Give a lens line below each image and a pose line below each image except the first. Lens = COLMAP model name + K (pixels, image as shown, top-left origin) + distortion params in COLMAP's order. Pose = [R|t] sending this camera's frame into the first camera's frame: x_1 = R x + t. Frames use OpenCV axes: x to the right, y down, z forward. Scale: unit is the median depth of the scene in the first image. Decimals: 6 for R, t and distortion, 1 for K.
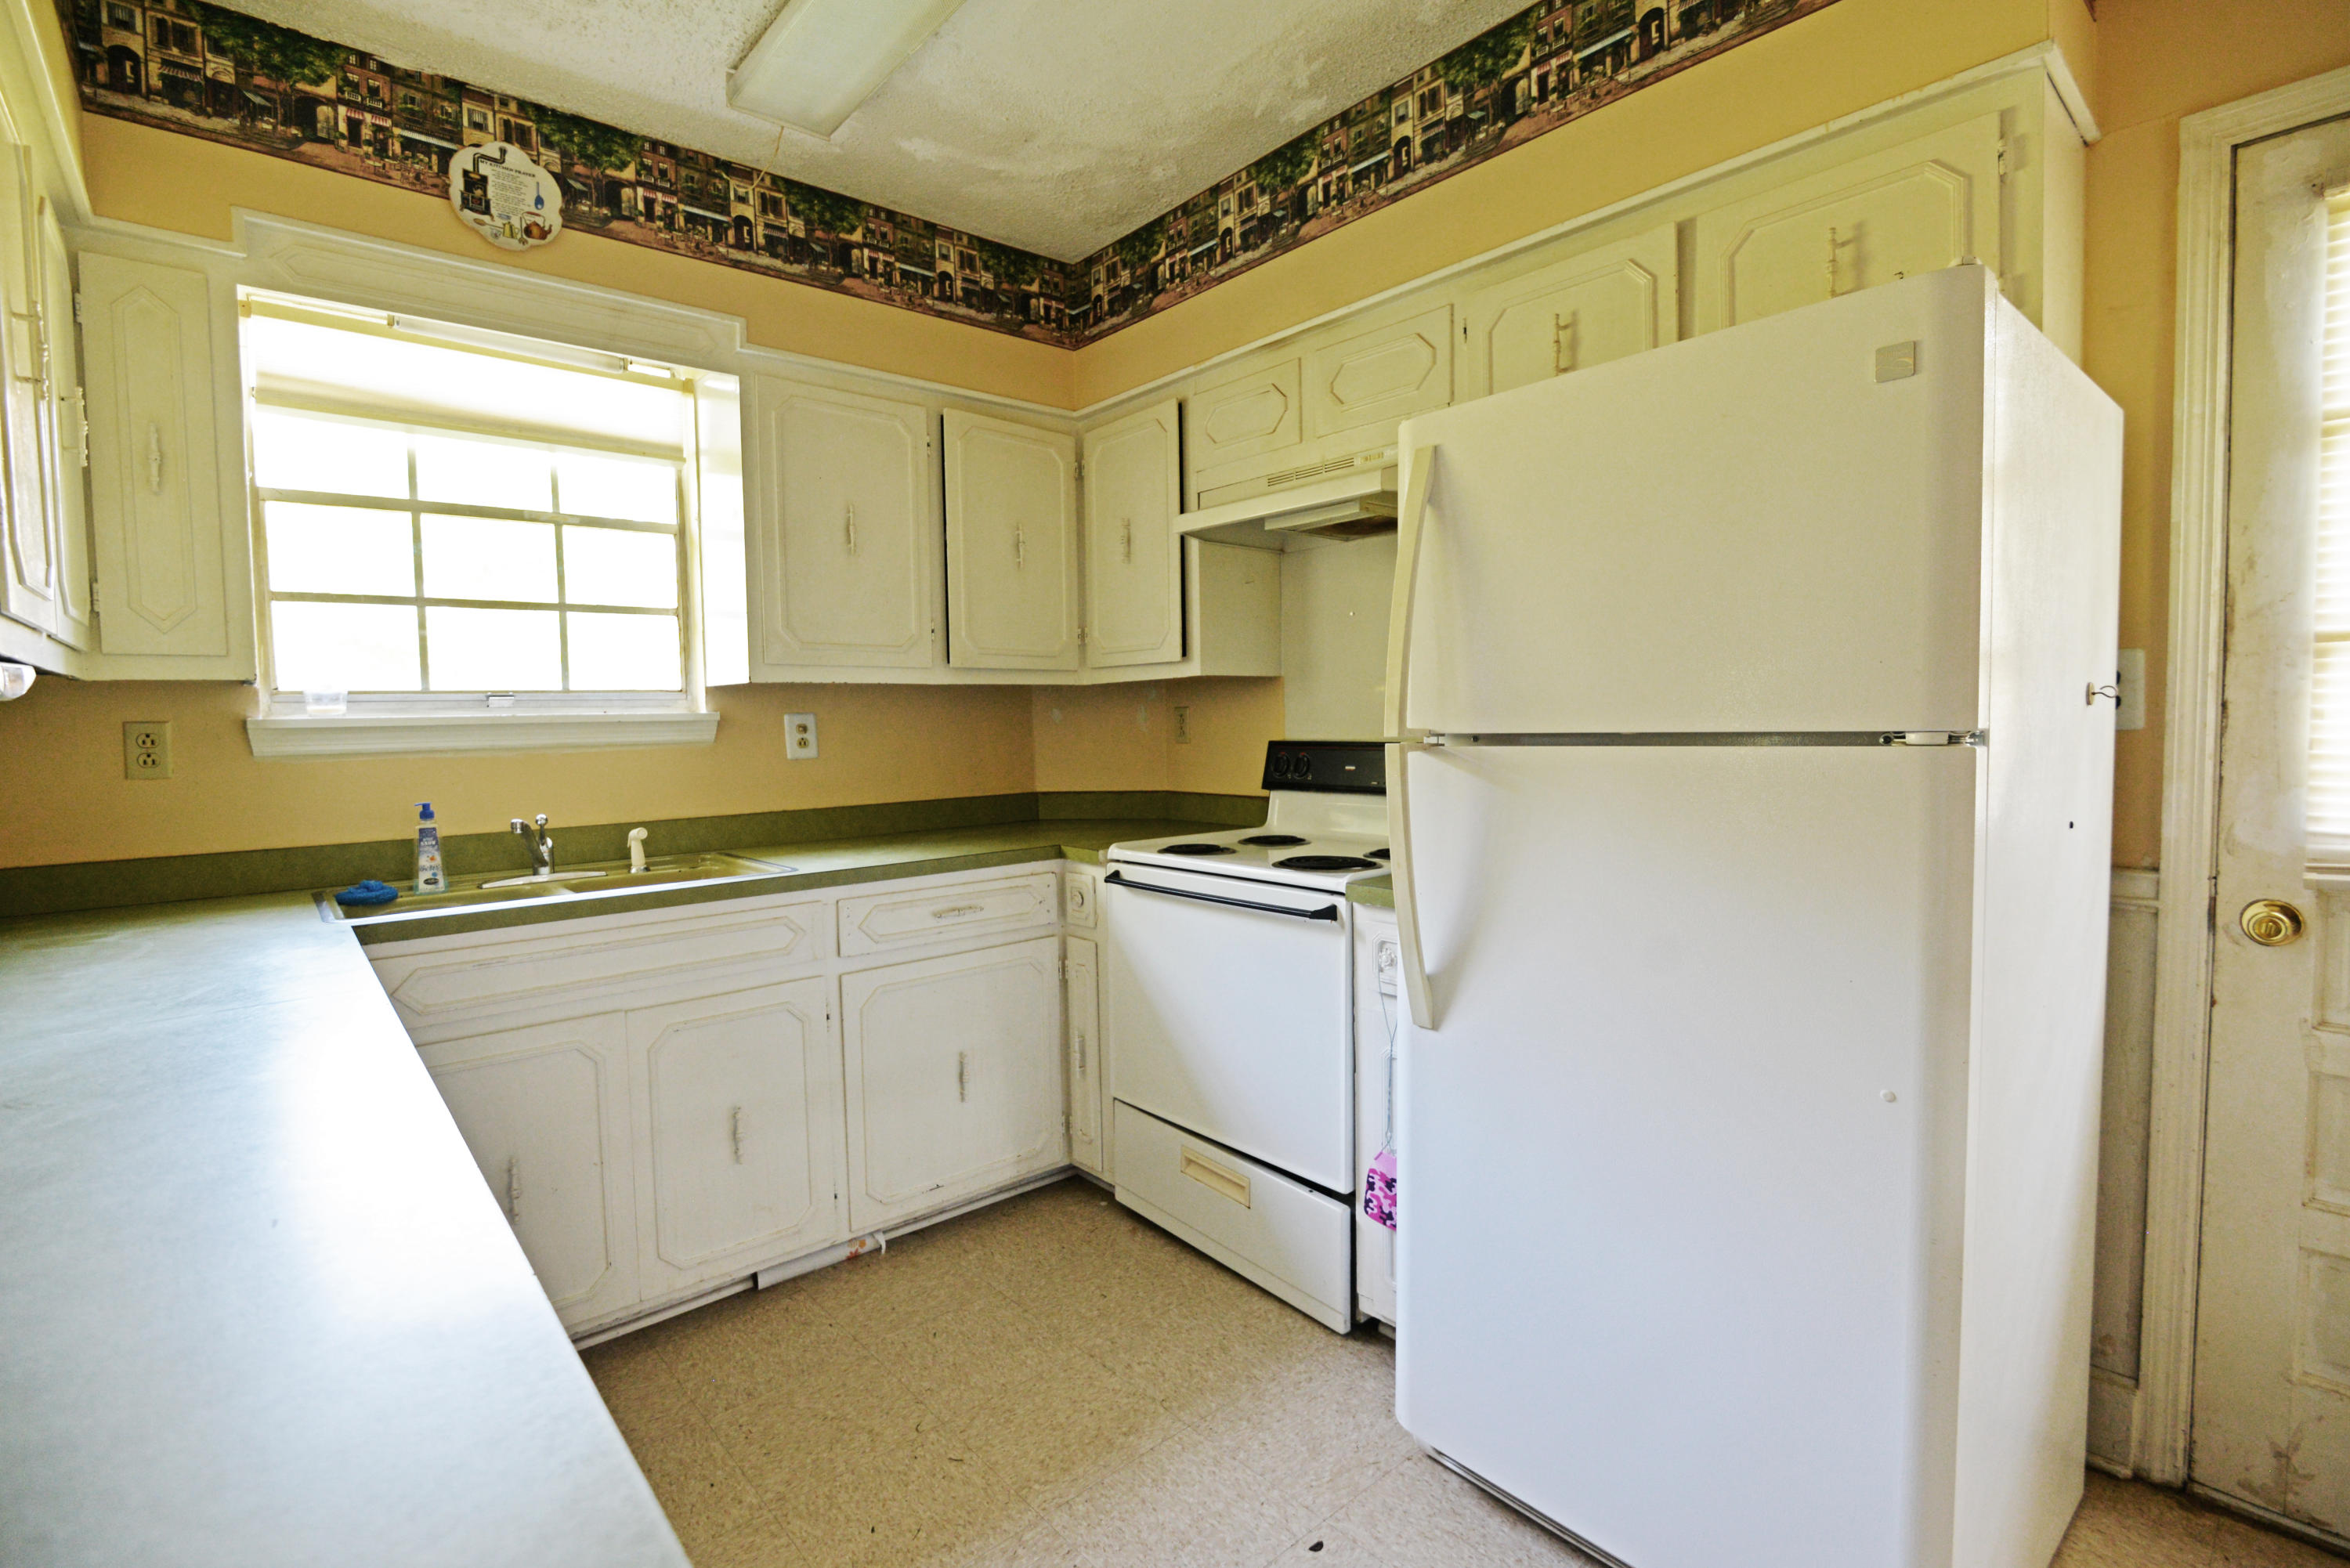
lens RADIAL K [[1071.0, 0, 1173.9], [0, 1071.0, 782.5], [0, 0, 1]] dist [-0.013815, -0.002427]
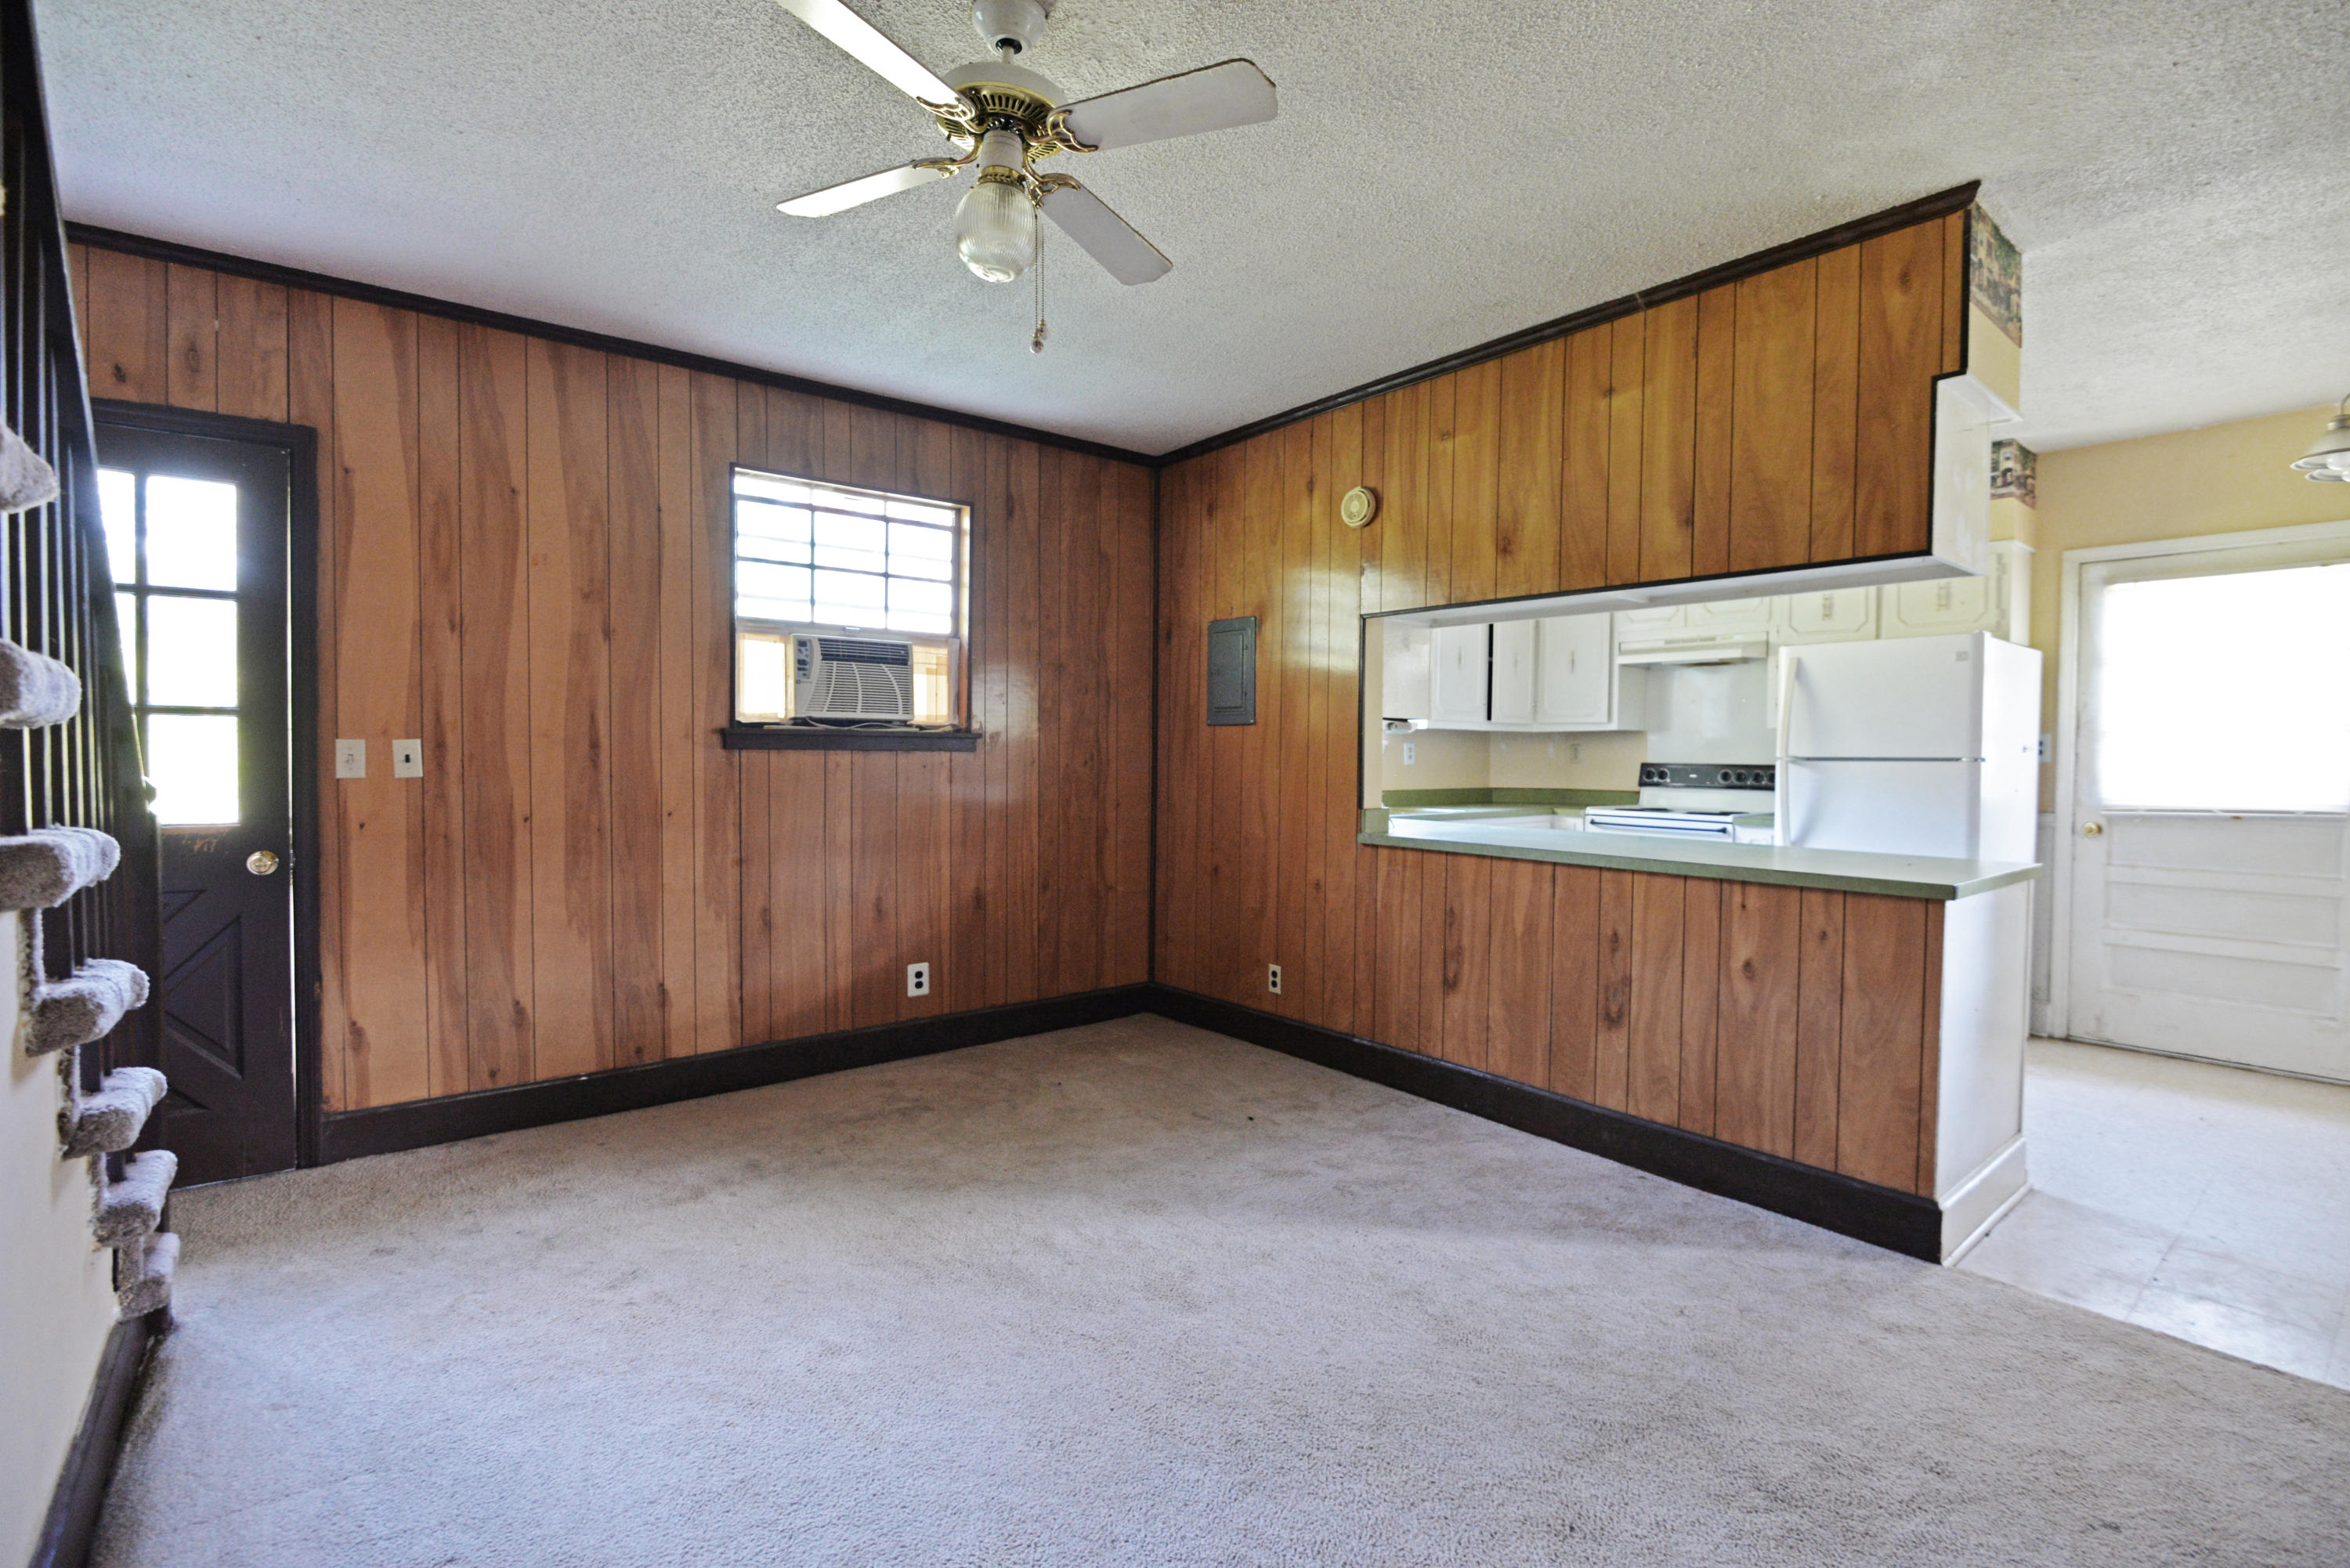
lens RADIAL K [[1071.0, 0, 1185.2], [0, 1071.0, 785.5], [0, 0, 1]] dist [-0.013815, -0.002427]
pose [[0.999024, 0.028849, -0.033456, -1.263685], [-0.029843, 0.999117, -0.029575, 0.160373], [0.032573, 0.030545, 0.999002, -1.860694]]
